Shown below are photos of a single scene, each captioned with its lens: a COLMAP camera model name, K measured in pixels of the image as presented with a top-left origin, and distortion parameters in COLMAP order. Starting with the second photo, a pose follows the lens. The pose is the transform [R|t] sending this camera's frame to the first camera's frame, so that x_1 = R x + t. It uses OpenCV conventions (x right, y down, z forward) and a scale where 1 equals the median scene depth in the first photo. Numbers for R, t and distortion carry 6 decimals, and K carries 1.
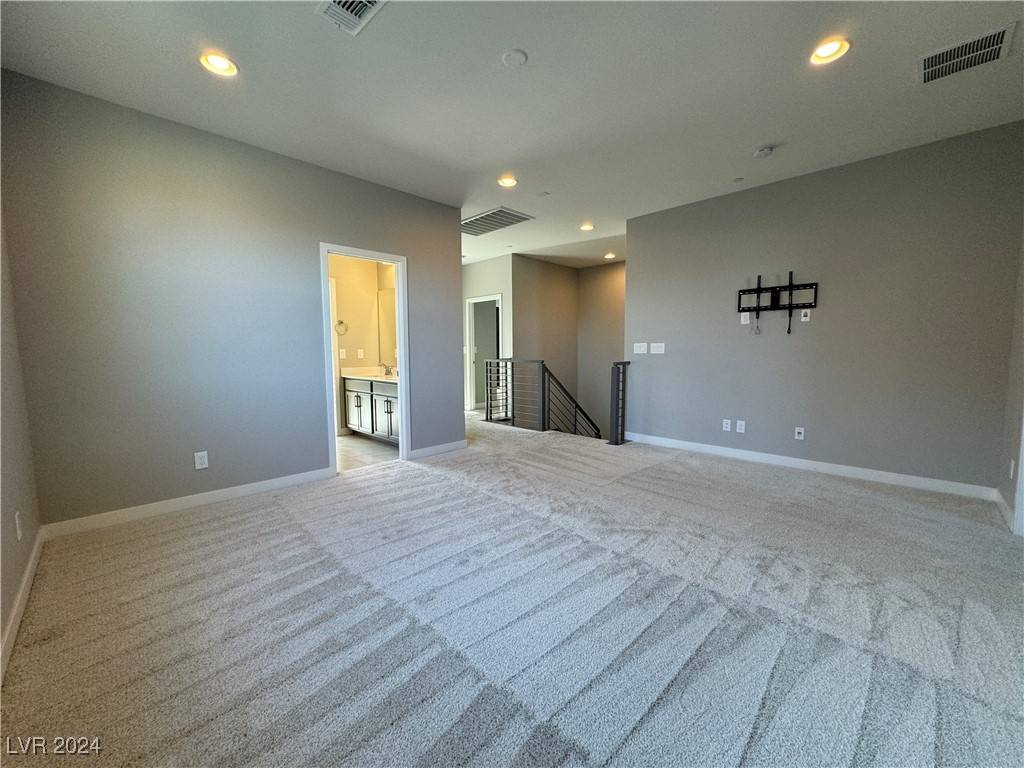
lens RADIAL K [[409.9, 0, 508.4], [0, 409.9, 381.0], [0, 0, 1]] dist [-0.000247, -0.000053]
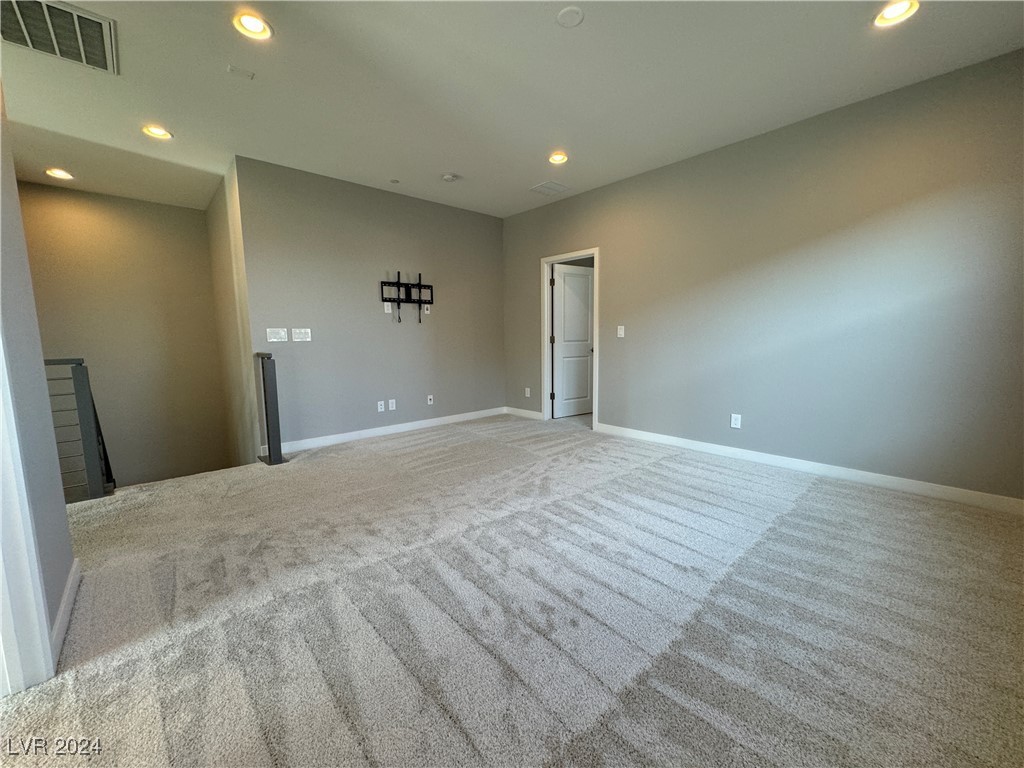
lens RADIAL K [[409.9, 0, 516.2], [0, 409.9, 384.5], [0, 0, 1]] dist [-0.000247, -0.000053]
pose [[0.046460, -0.116804, 0.992068, -0.573728], [0.087009, 0.989839, 0.112467, -0.044330], [-0.995124, 0.081094, 0.056151, 0.649836]]
